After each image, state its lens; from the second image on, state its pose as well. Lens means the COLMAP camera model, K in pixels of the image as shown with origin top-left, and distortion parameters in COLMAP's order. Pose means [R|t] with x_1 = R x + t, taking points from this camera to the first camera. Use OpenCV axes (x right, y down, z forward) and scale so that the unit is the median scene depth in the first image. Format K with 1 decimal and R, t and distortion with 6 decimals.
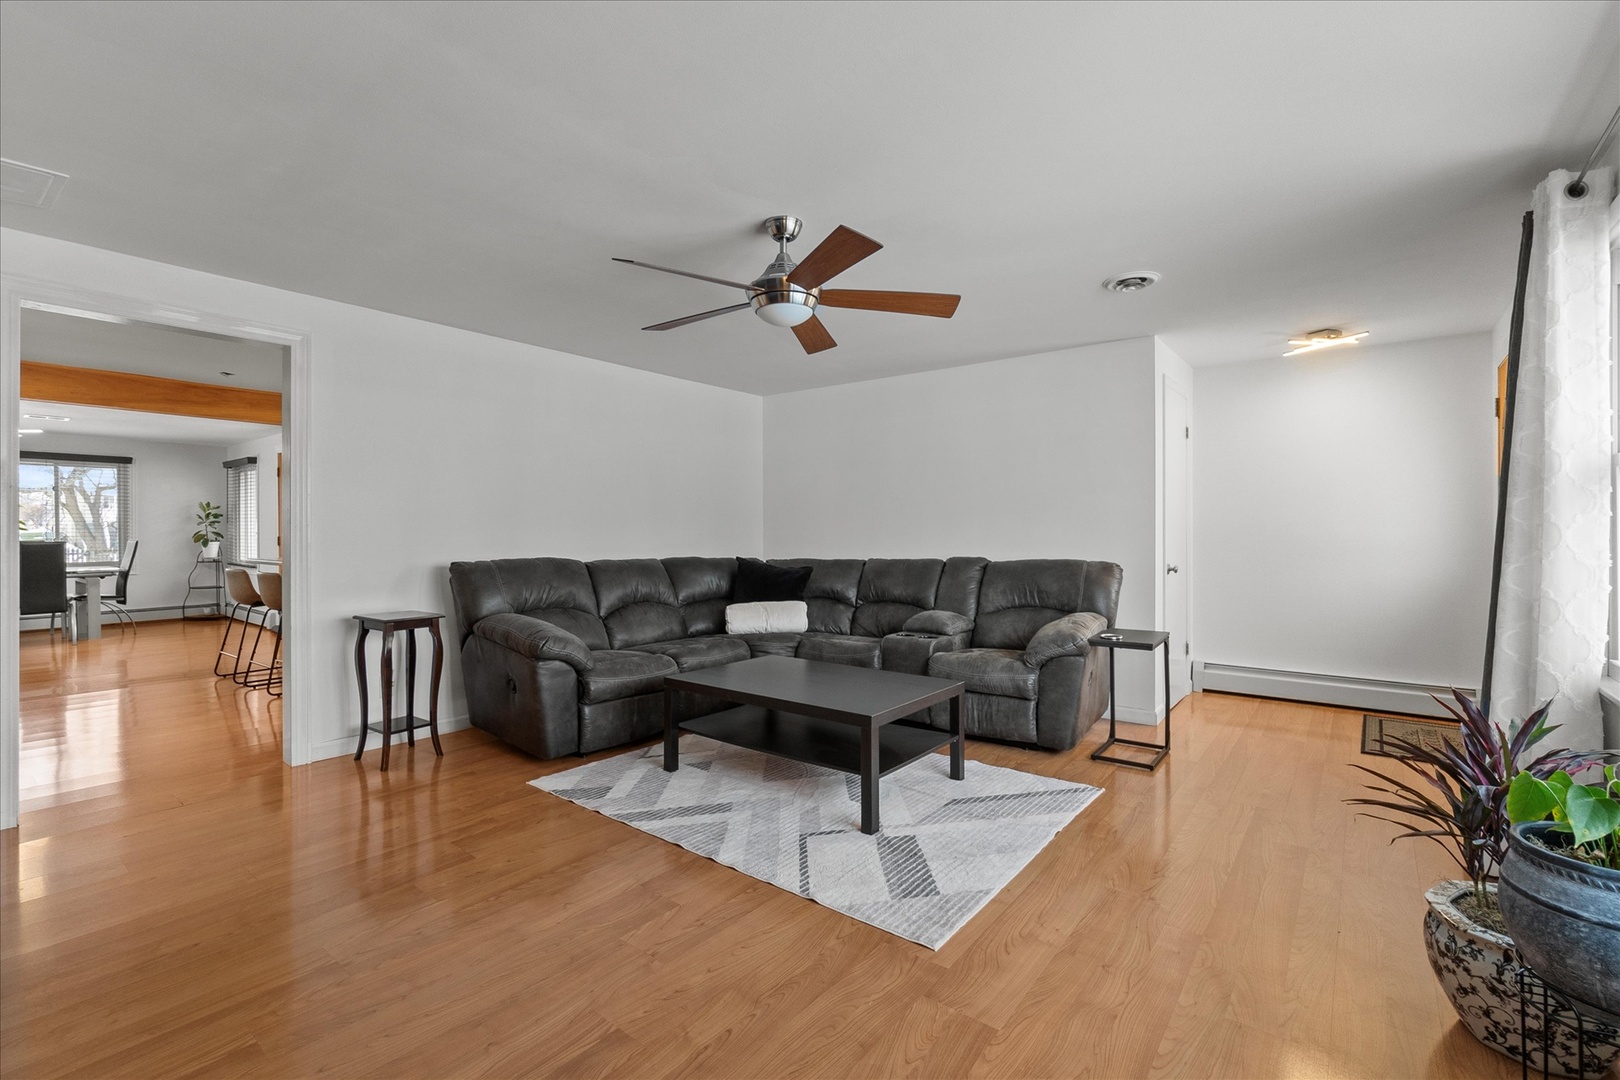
lens RADIAL K [[711.7, 0, 810.0], [0, 711.7, 540.0], [0, 0, 1]] dist [0.001185, 0.000020]
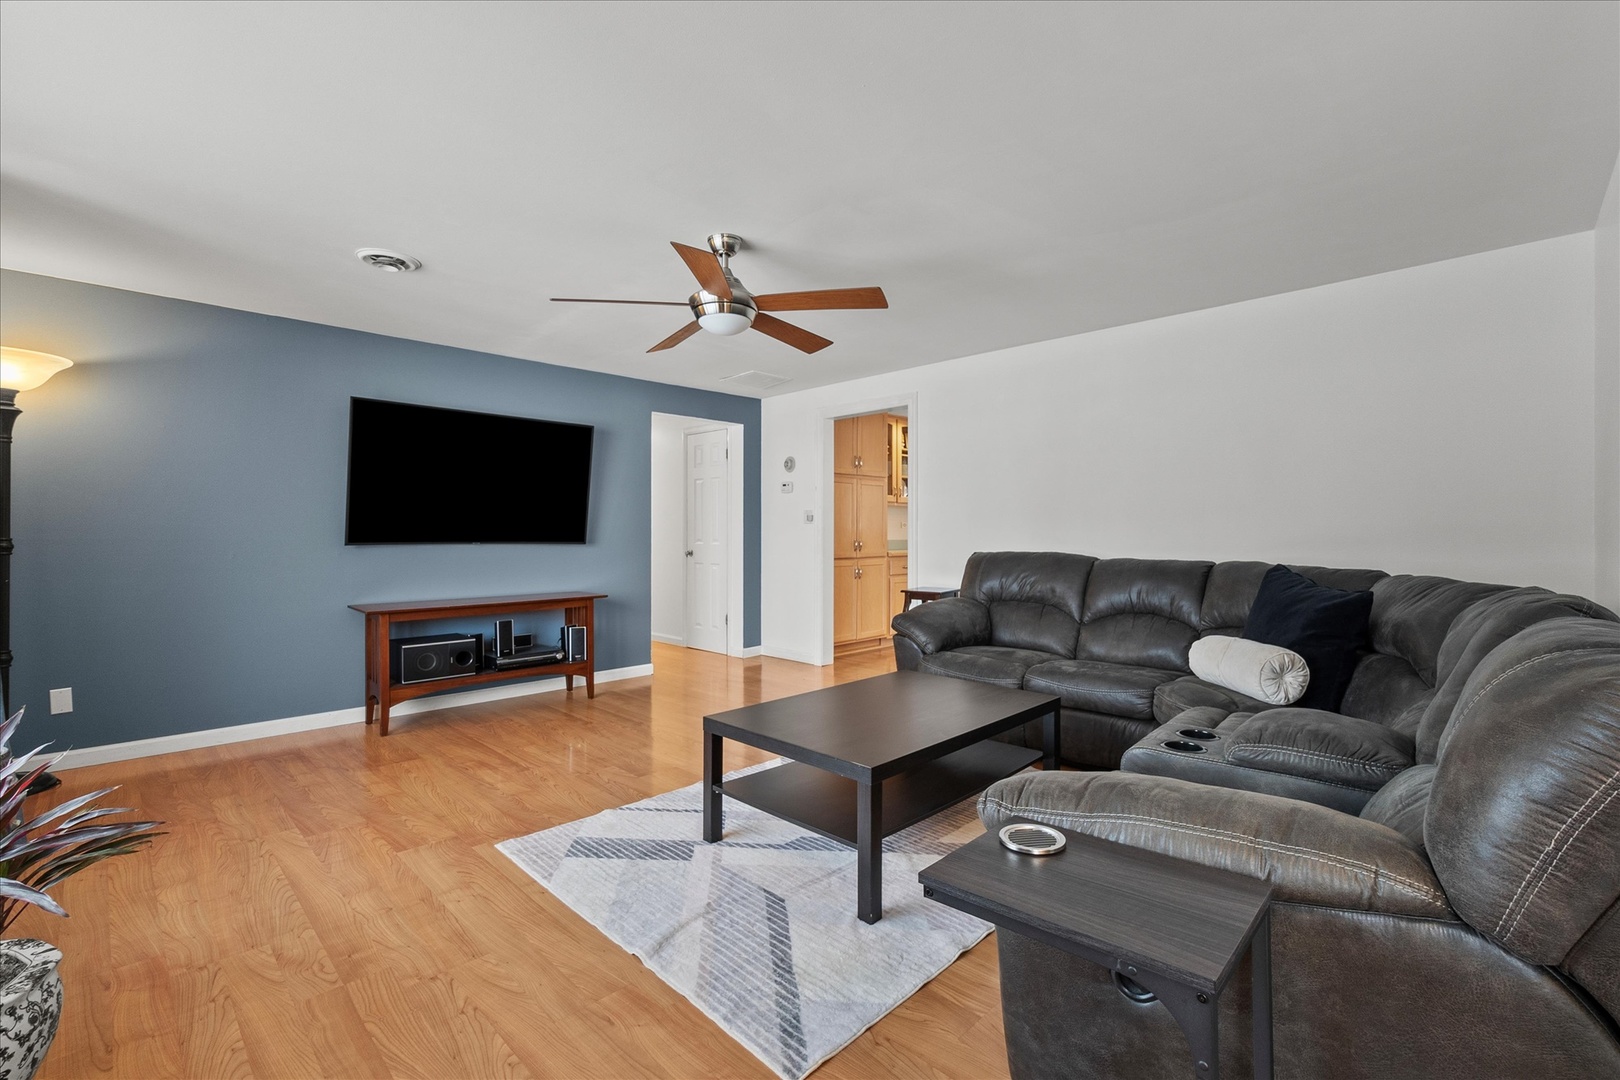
lens RADIAL K [[711.7, 0, 810.0], [0, 711.7, 540.0], [0, 0, 1]] dist [0.001185, 0.000020]
pose [[-0.122305, 0.009290, -0.992449, 1.236259], [-0.013097, 0.999854, 0.010974, 0.003010], [0.992406, 0.014341, -0.122165, 1.536690]]
